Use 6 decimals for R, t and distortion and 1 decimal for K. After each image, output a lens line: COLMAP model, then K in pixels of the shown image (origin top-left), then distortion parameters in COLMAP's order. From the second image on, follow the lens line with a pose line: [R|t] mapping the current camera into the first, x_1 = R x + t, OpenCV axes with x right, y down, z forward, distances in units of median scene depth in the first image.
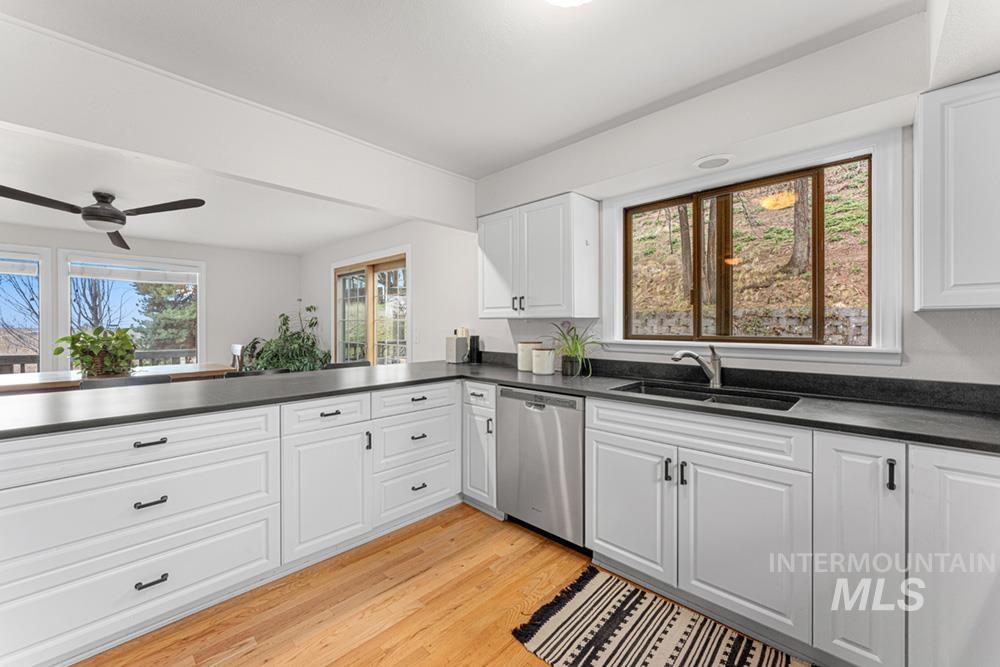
lens RADIAL K [[403.4, 0, 499.9], [0, 403.4, 328.0], [0, 0, 1]] dist [-0.001646, -0.000276]
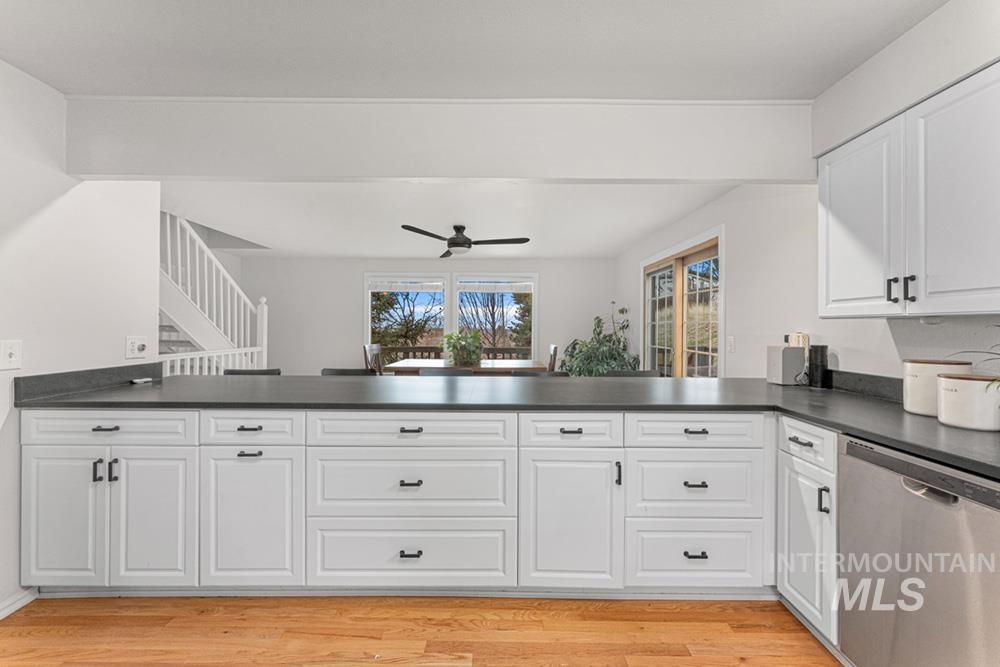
lens RADIAL K [[403.4, 0, 499.9], [0, 403.4, 328.0], [0, 0, 1]] dist [-0.001646, -0.000276]
pose [[0.685298, 0.005891, -0.728239, 0.066755], [-0.011913, 0.999924, -0.003122, -0.000279], [0.728165, 0.010815, 0.685316, 0.216697]]
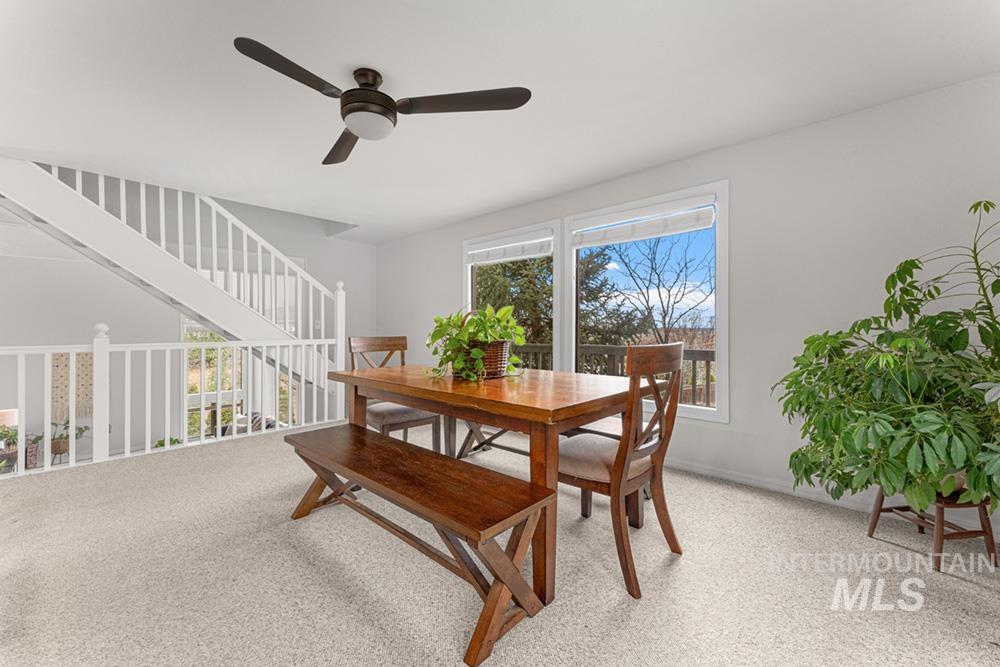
lens RADIAL K [[403.4, 0, 499.9], [0, 403.4, 328.0], [0, 0, 1]] dist [-0.001646, -0.000276]
pose [[-0.002391, 0.002784, -0.999993, -0.414099], [-0.006983, 0.999972, 0.002800, 0.040653], [0.999973, 0.006989, -0.002371, 1.282187]]
